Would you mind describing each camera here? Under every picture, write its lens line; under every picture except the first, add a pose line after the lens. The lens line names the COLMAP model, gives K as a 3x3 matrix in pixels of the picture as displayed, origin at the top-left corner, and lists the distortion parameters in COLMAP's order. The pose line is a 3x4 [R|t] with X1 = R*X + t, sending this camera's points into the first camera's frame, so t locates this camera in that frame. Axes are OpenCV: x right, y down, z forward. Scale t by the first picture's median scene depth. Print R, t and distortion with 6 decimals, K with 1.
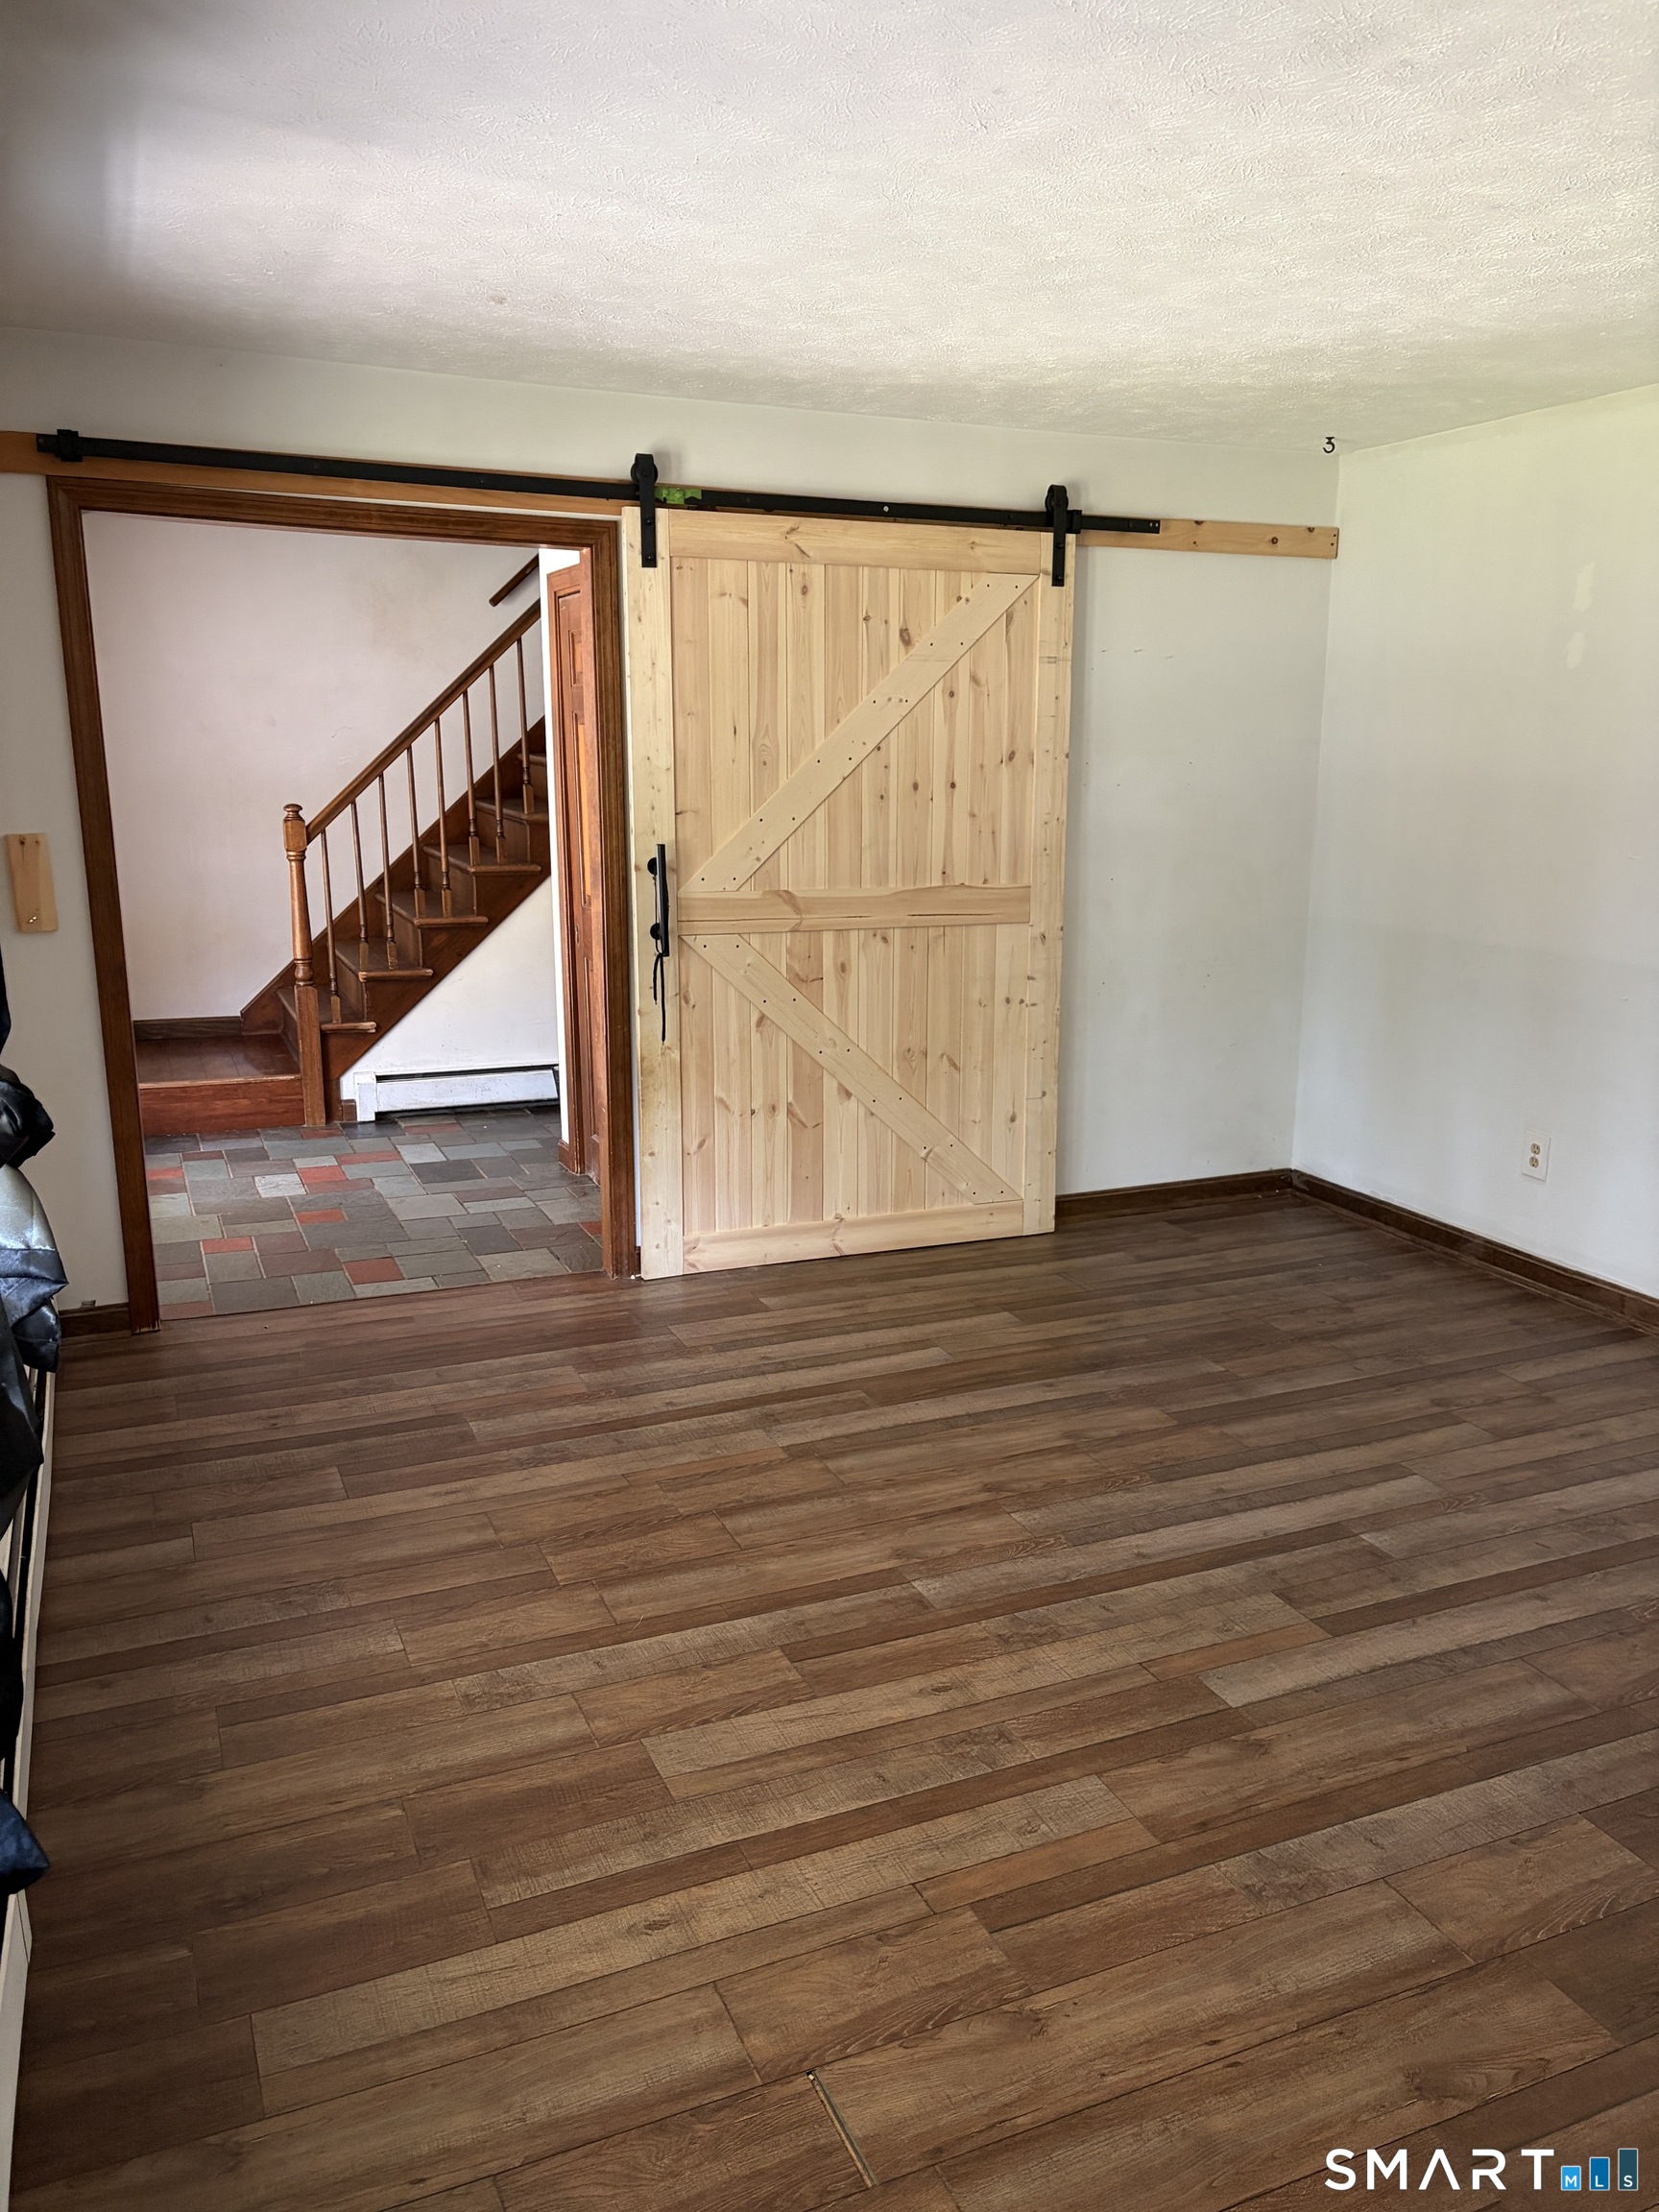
lens RADIAL K [[1682.3, 0, 860.4], [0, 1682.3, 1125.4], [0, 0, 1]] dist [0.055781, -0.056237]
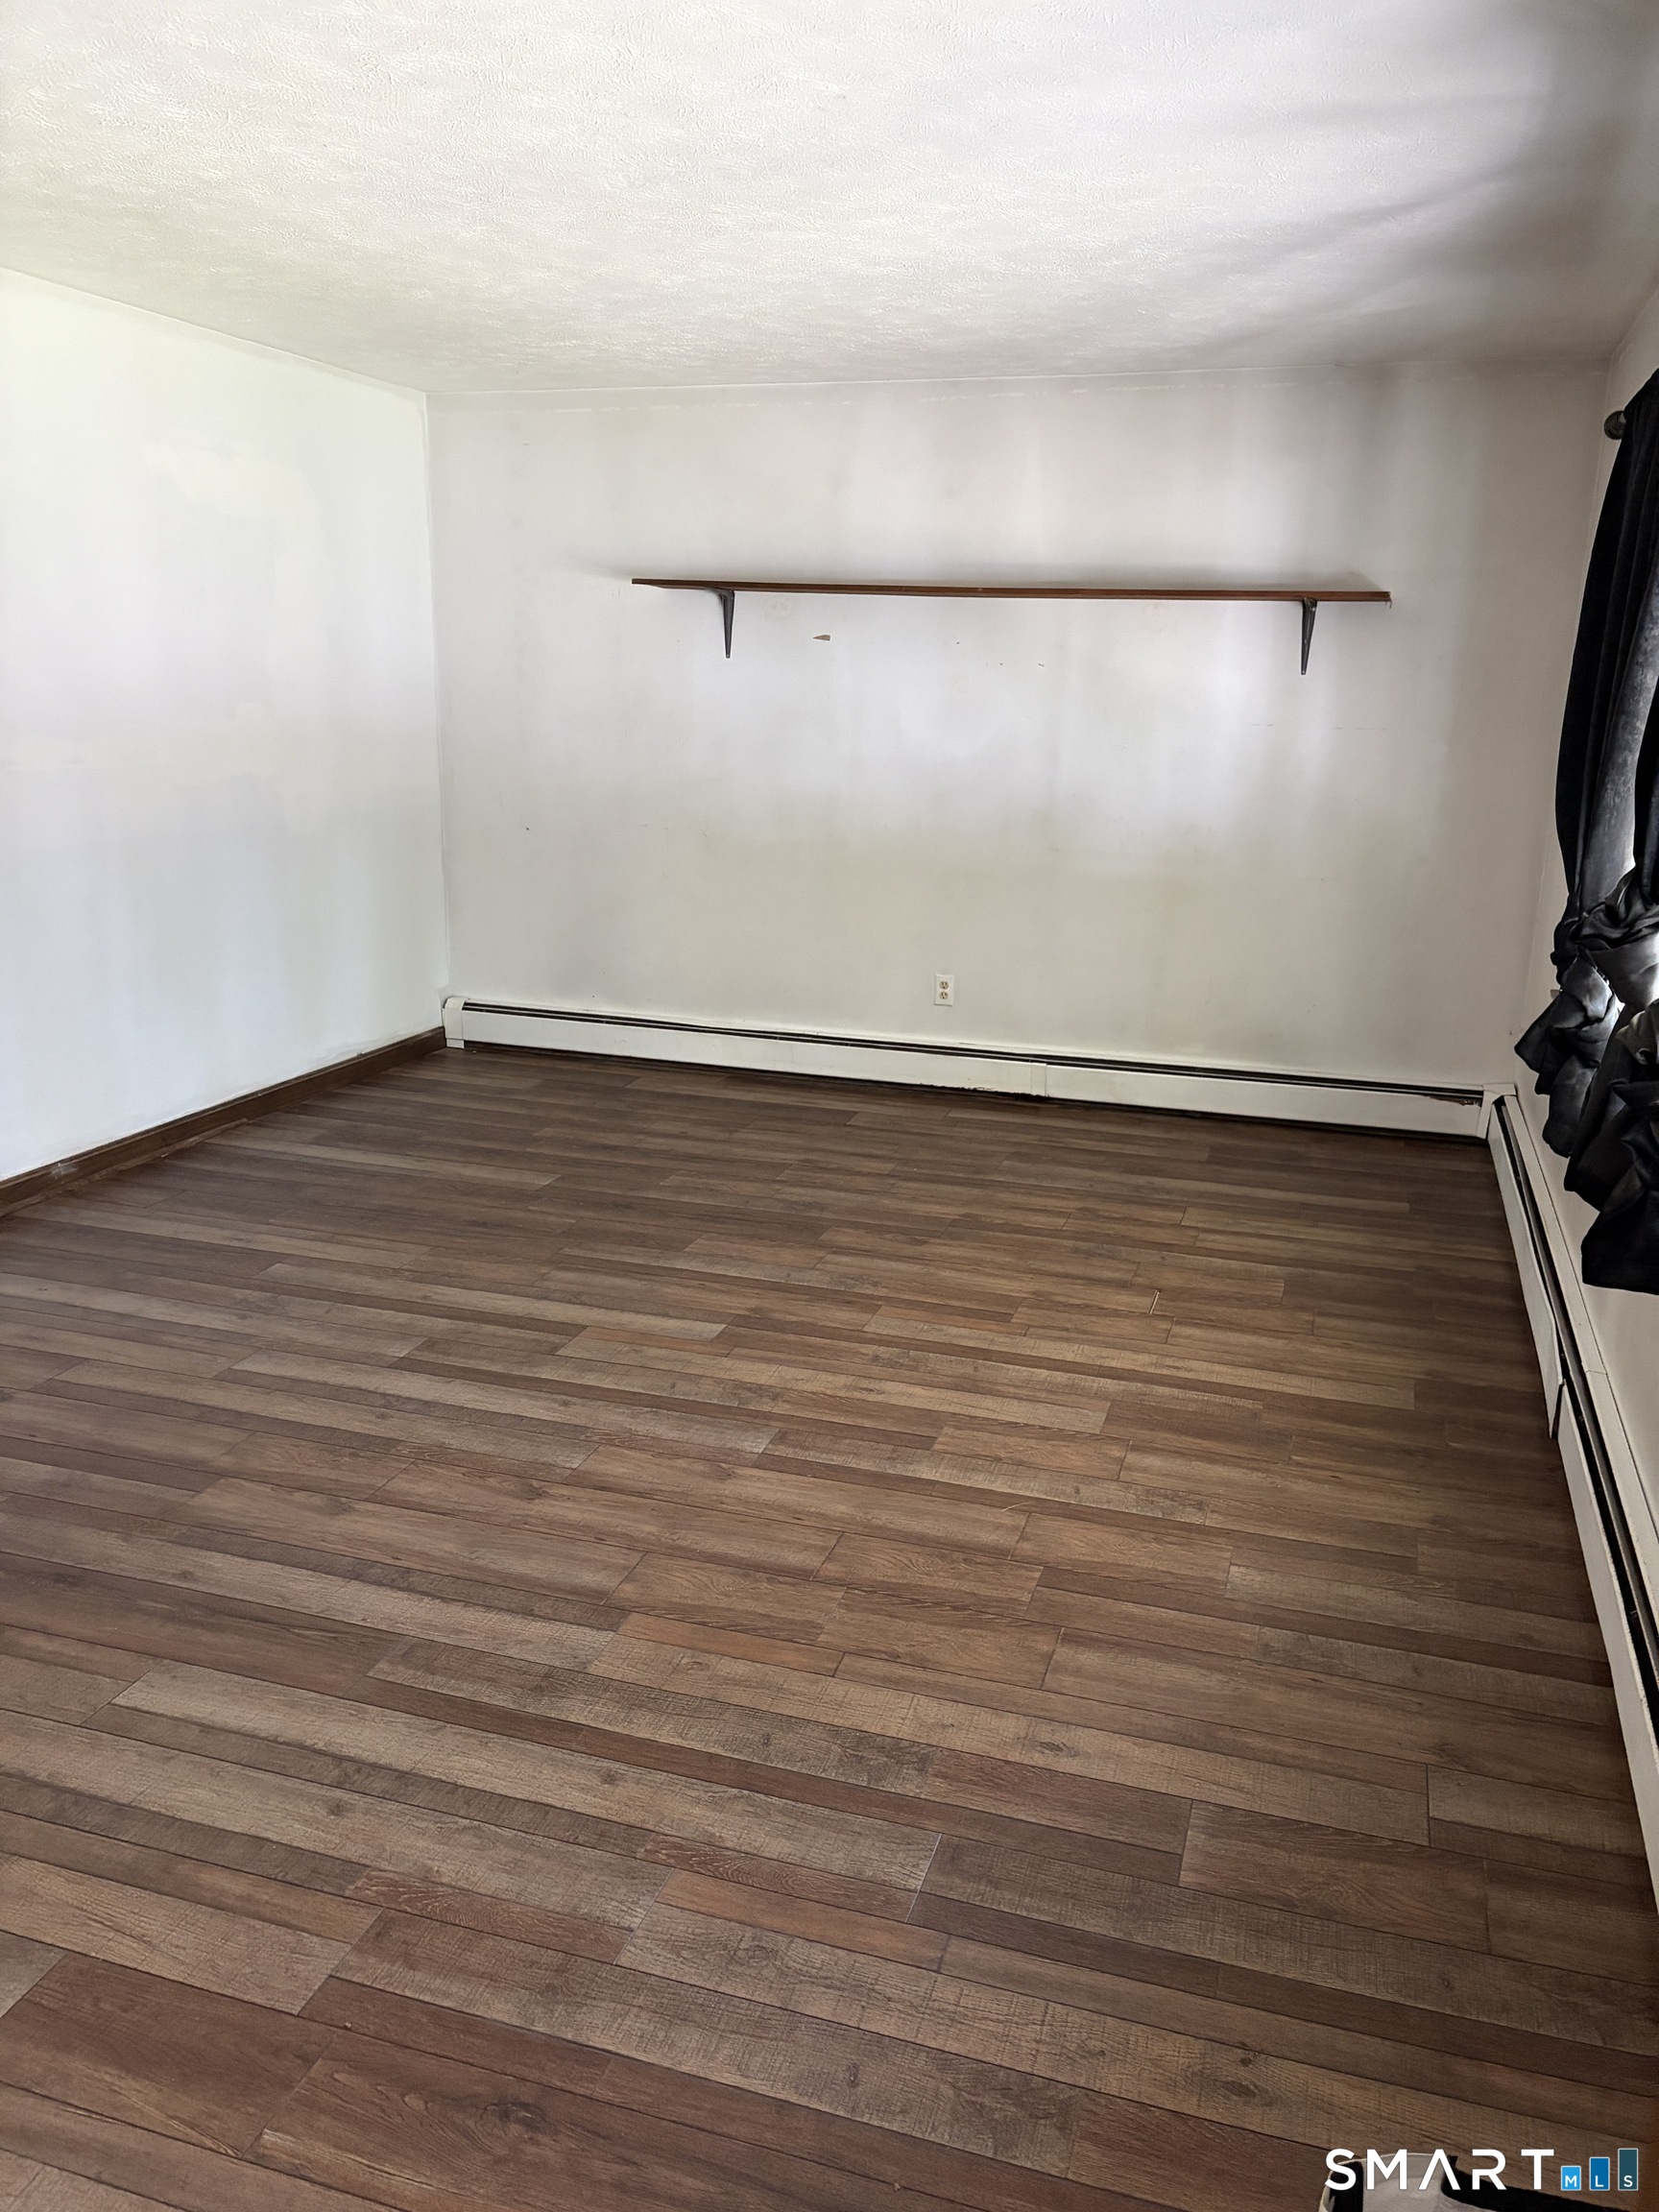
lens RADIAL K [[1682.3, 0, 863.7], [0, 1682.3, 1141.4], [0, 0, 1]] dist [0.055781, -0.056237]
pose [[-0.755136, -0.196853, 0.625315, -0.431048], [0.122296, 0.894807, 0.429376, -0.231267], [-0.644061, 0.400711, -0.651626, 1.070543]]
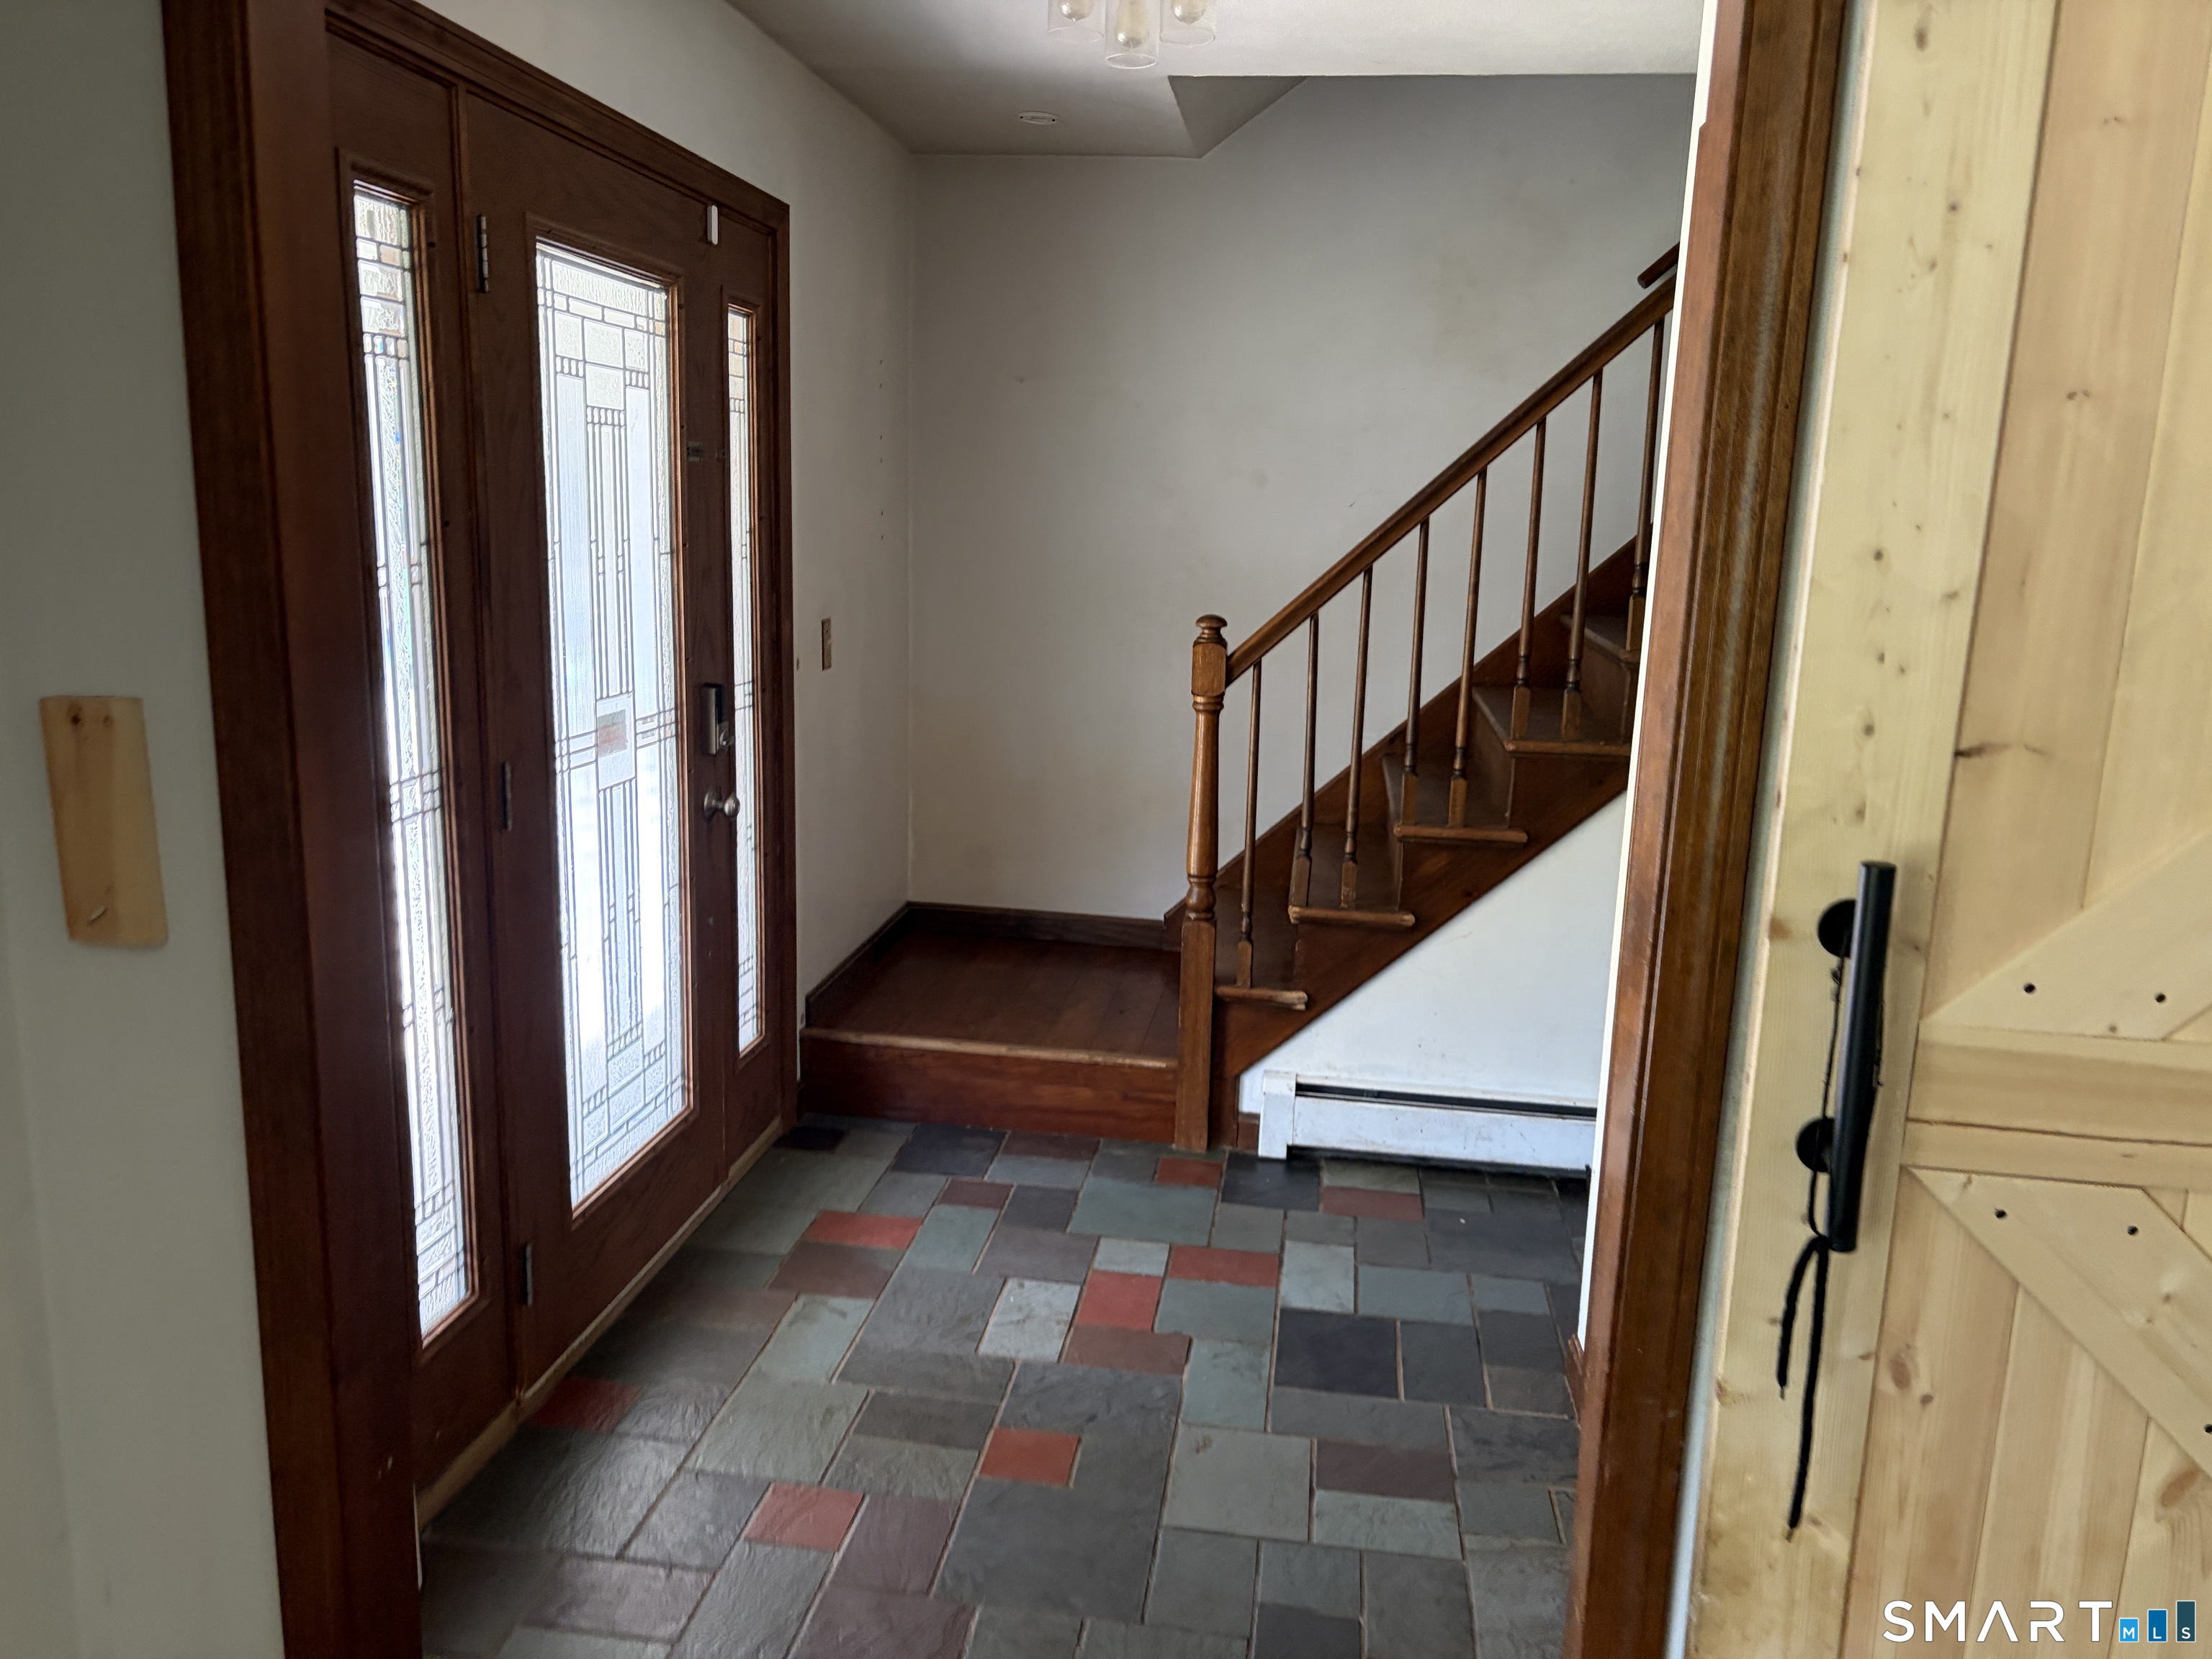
lens RADIAL K [[1682.3, 0, 1111.8], [0, 1682.3, 854.4], [0, 0, 1]] dist [0.055781, -0.056237]
pose [[0.851515, 0.124756, -0.509272, -0.083641], [-0.142510, 0.989785, 0.004187, -0.149946], [0.504592, 0.069011, 0.860595, 0.693207]]
